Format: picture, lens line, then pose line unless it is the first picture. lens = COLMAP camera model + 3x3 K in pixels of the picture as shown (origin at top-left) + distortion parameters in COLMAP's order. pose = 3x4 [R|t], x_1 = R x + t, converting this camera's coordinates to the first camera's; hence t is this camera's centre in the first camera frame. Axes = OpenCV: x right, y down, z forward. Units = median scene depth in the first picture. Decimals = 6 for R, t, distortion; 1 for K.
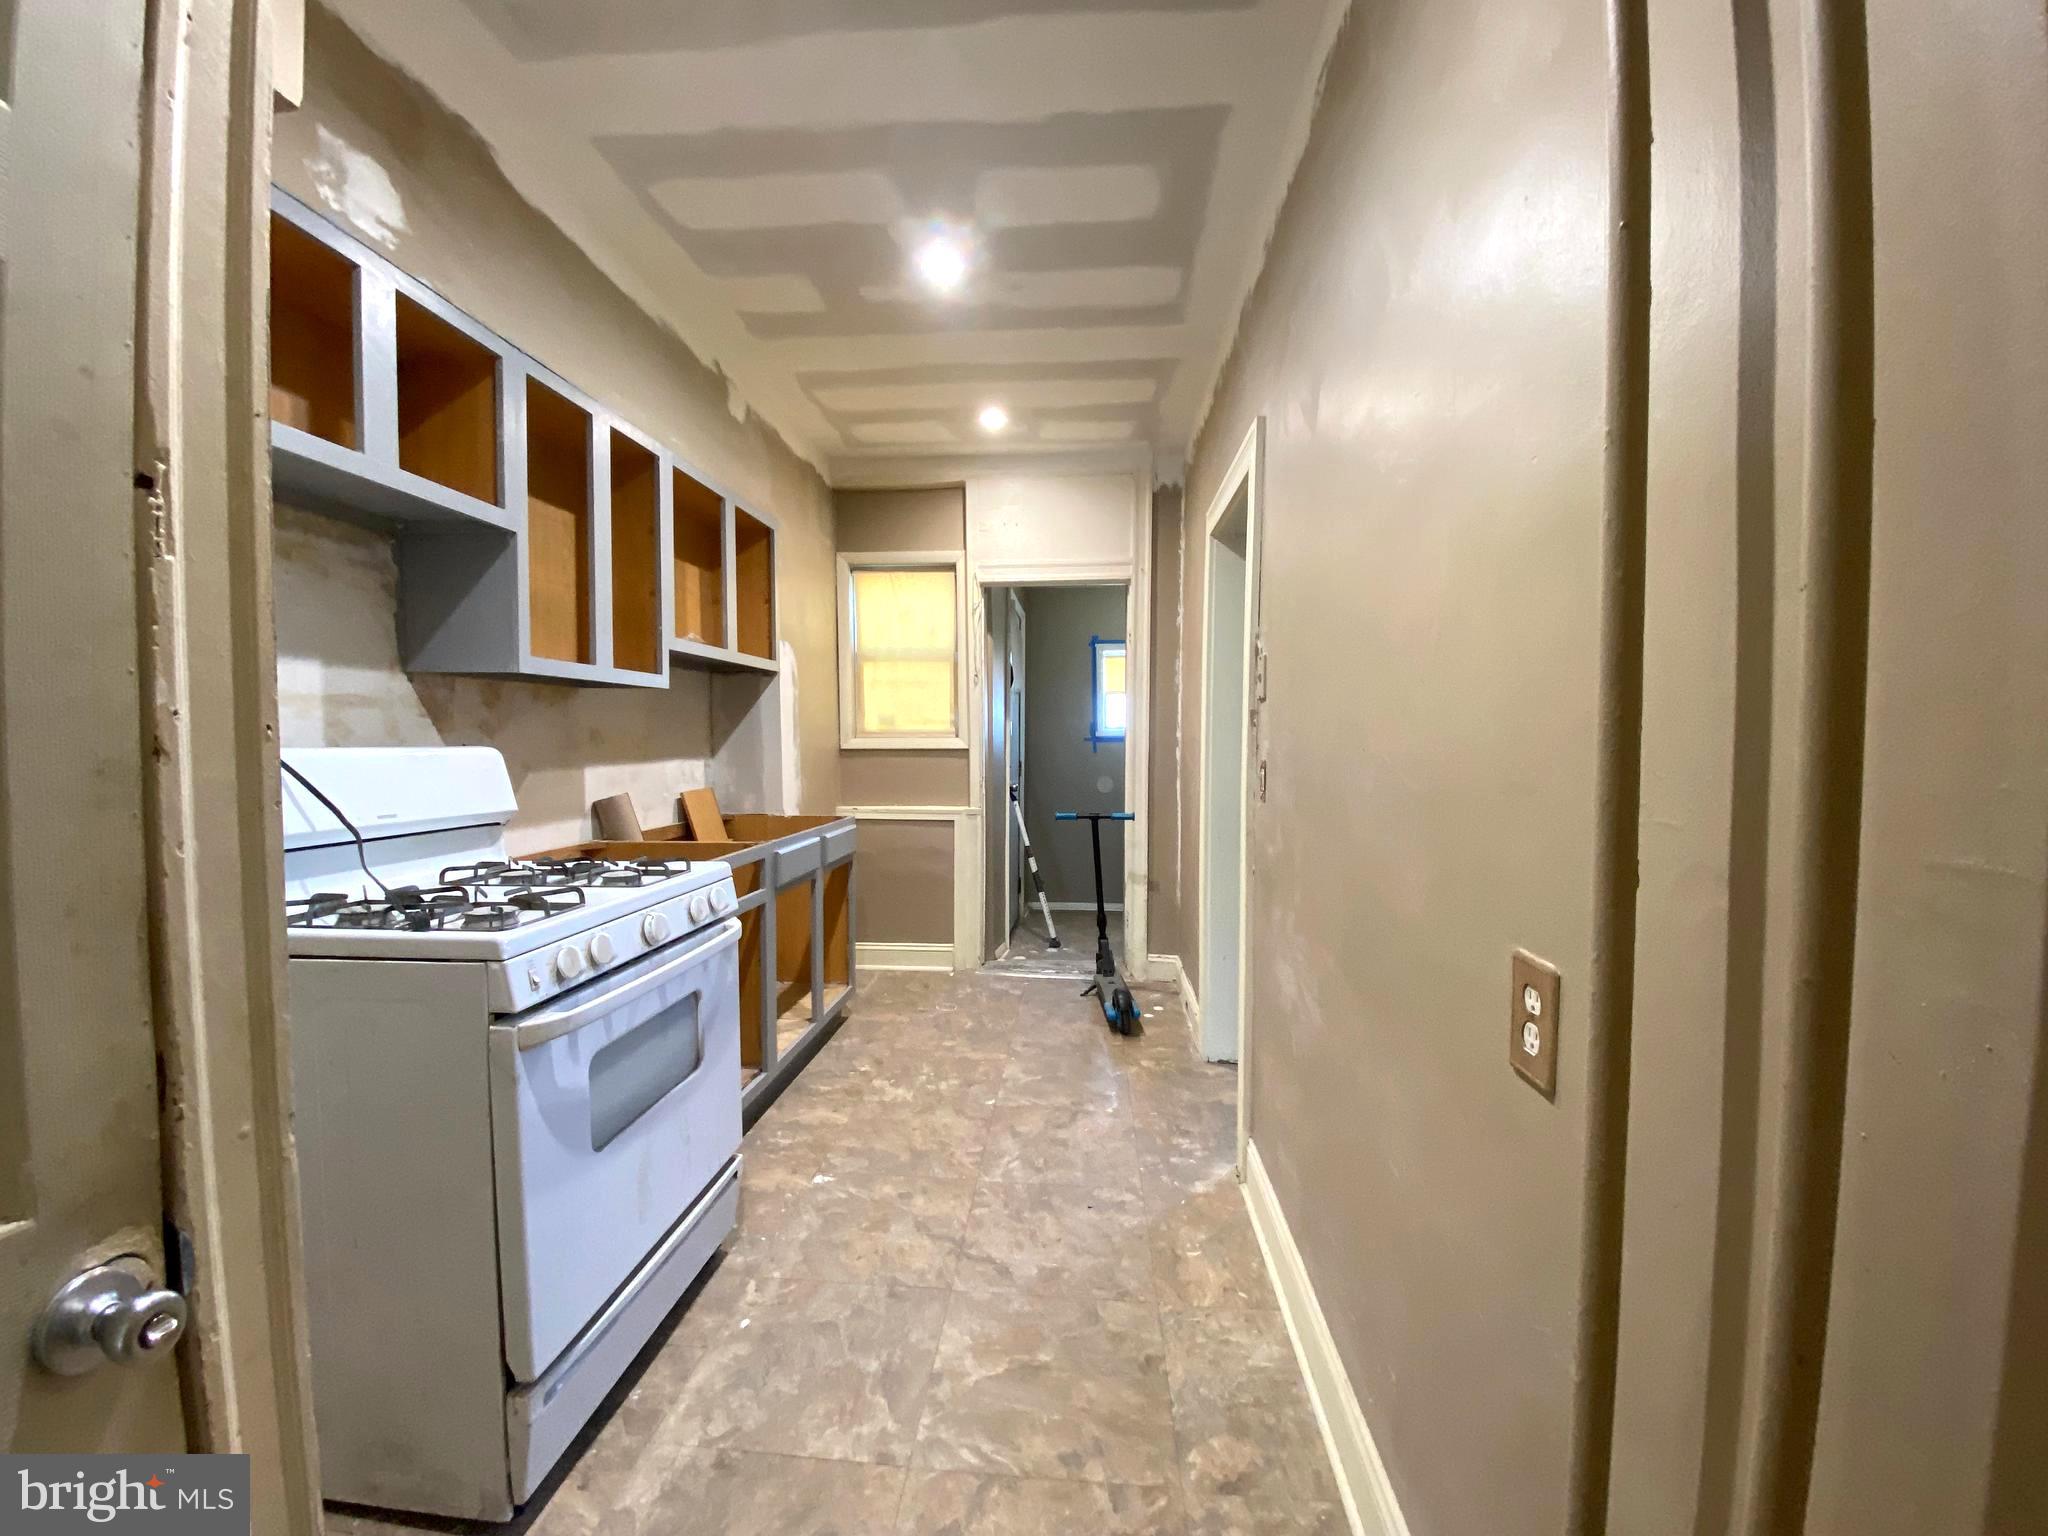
lens RADIAL K [[829.2, 0, 1015.6], [0, 829.2, 783.2], [0, 0, 1]] dist [0.007591, -0.013046]
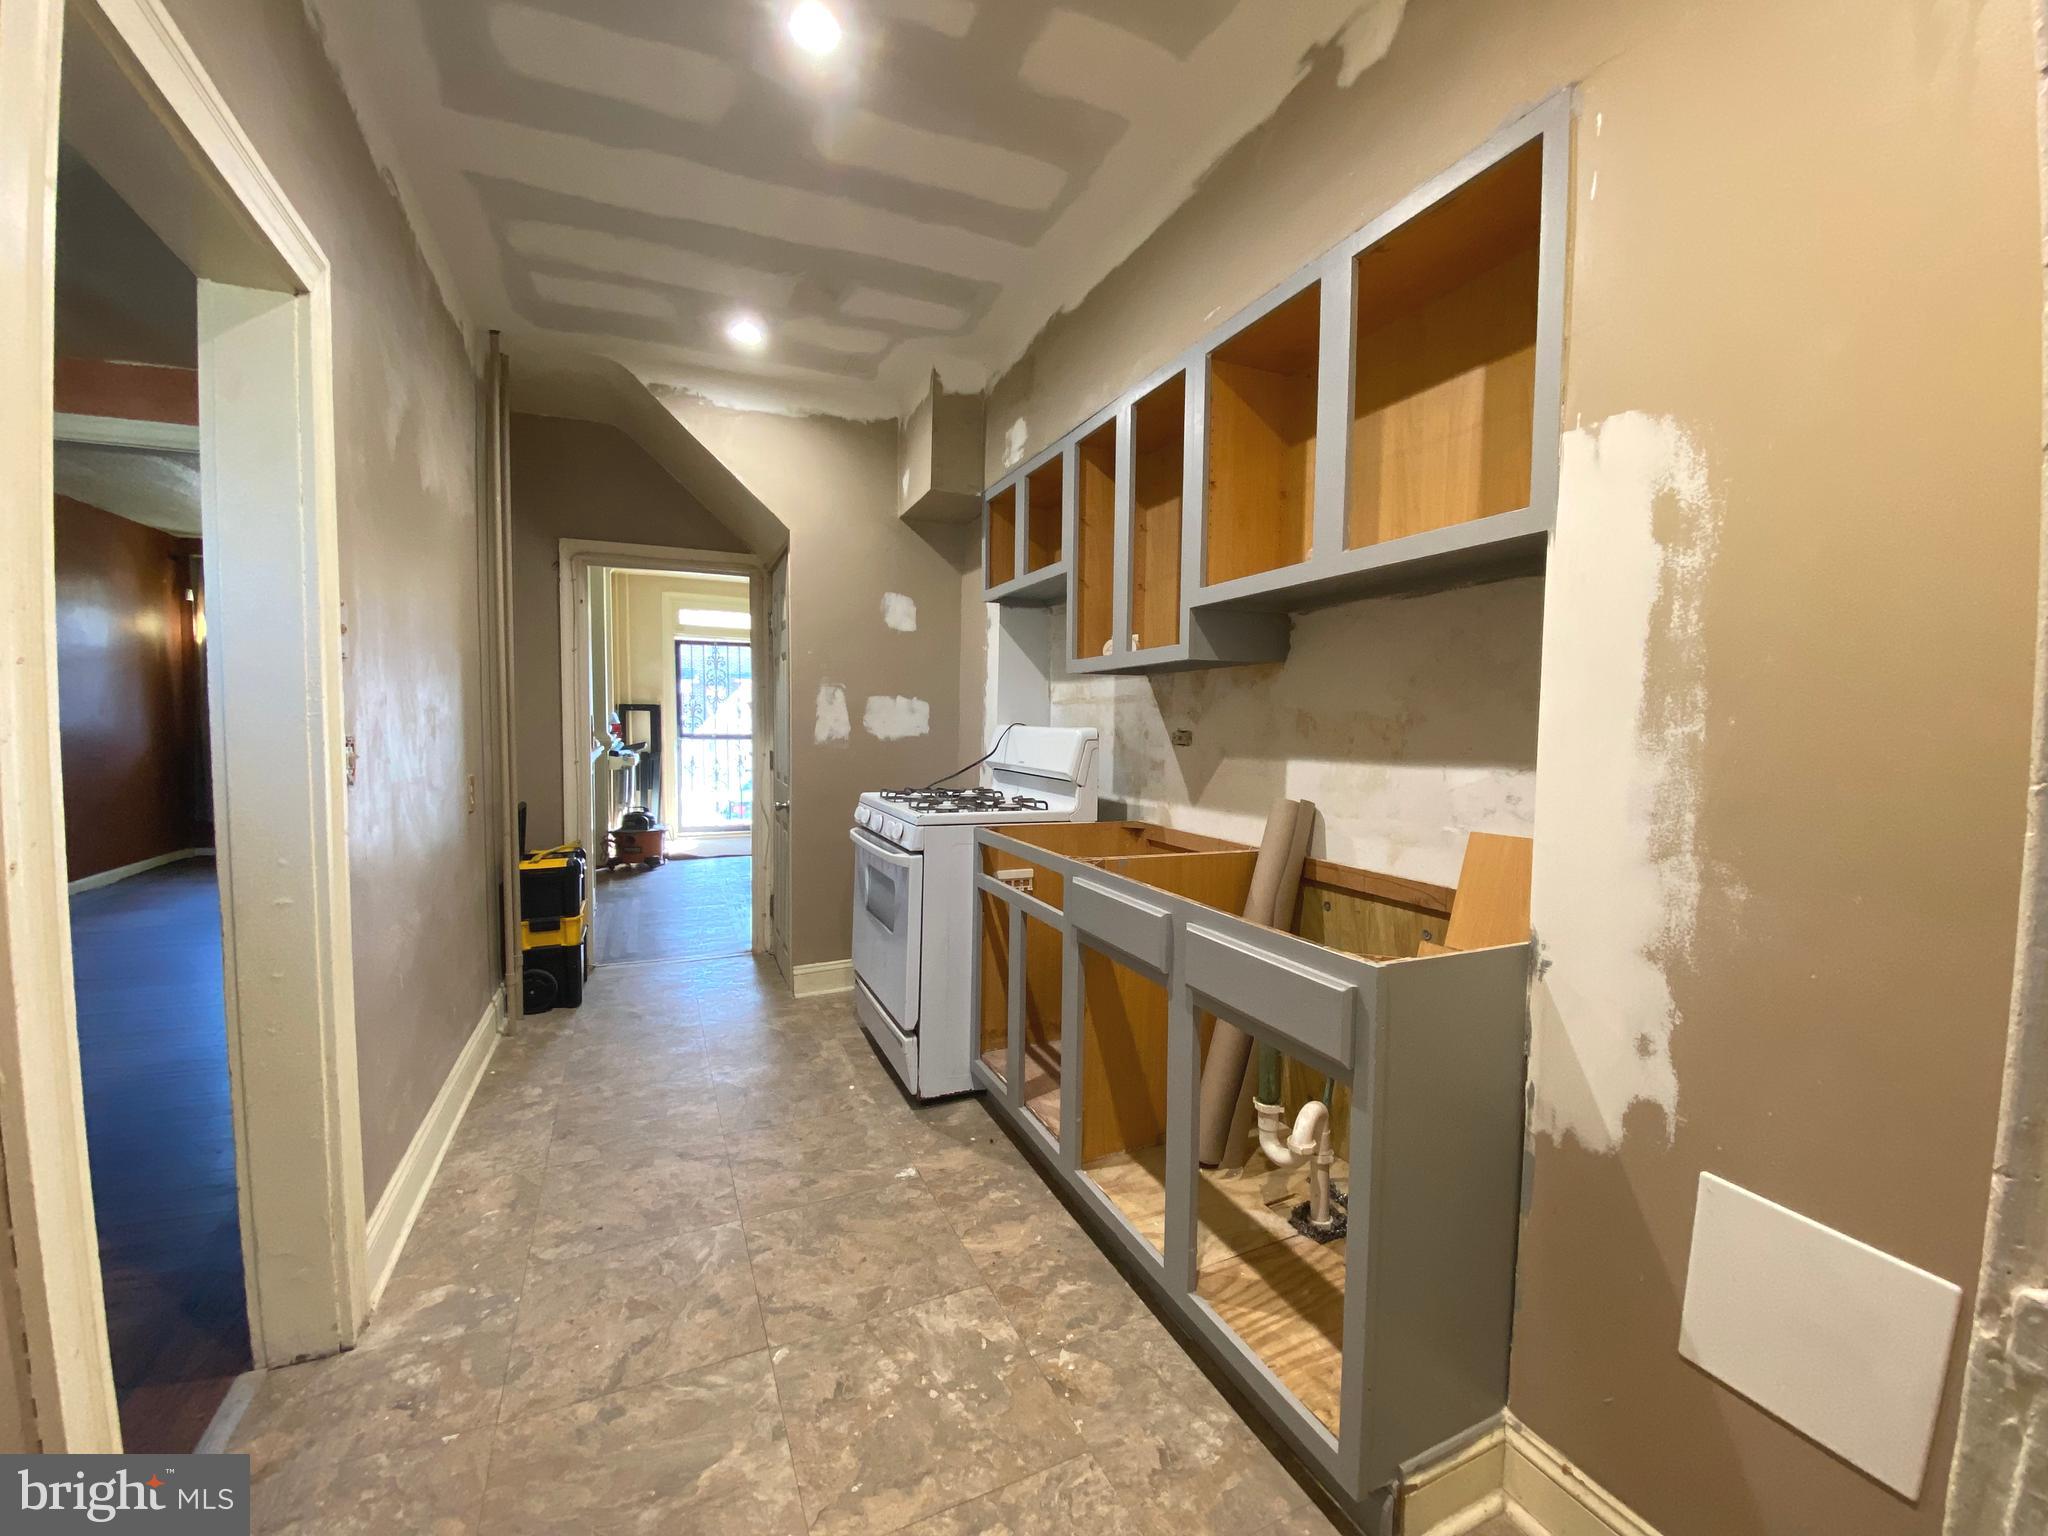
lens RADIAL K [[831.1, 0, 1028.6], [0, 831.1, 770.6], [0, 0, 1]] dist [0.000835, -0.008314]
pose [[-0.867673, 0.019831, -0.496740, 0.120382], [-0.041804, 0.992754, 0.112655, -0.107898], [0.495375, 0.118514, -0.860557, 1.906007]]
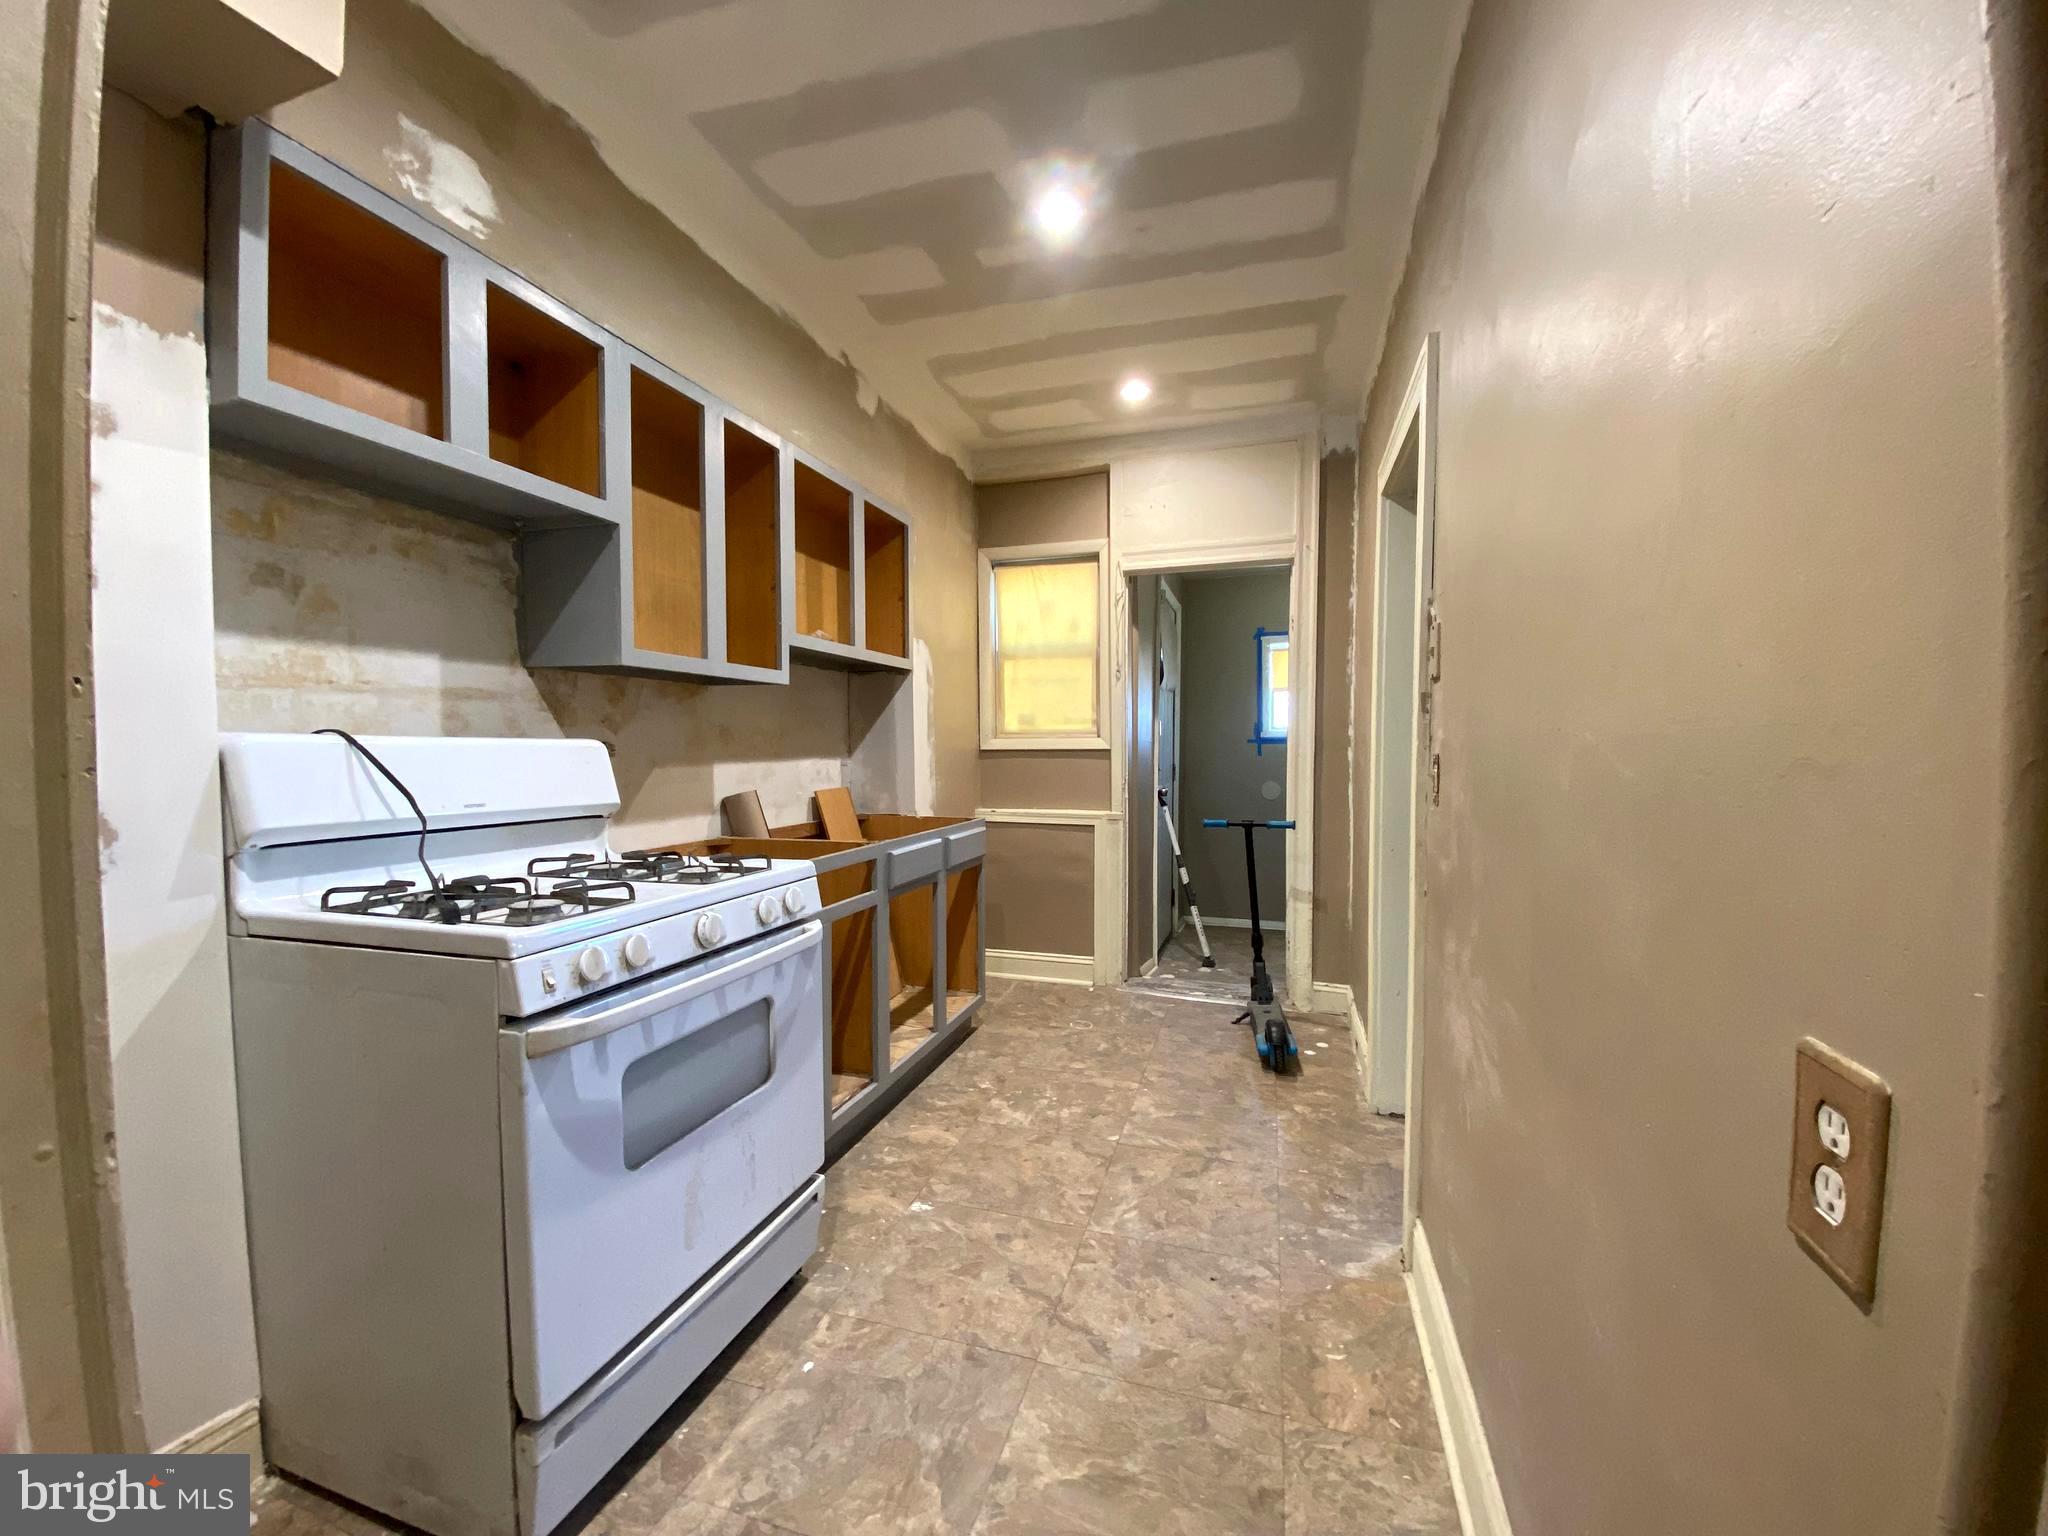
lens RADIAL K [[829.2, 0, 1015.6], [0, 829.2, 782.0], [0, 0, 1]] dist [0.007591, -0.013046]
pose [[0.977030, 0.007588, -0.212966, 0.067554], [-0.009937, 0.999901, -0.009964, 0.010835], [0.212870, 0.011851, 0.977009, 0.115081]]
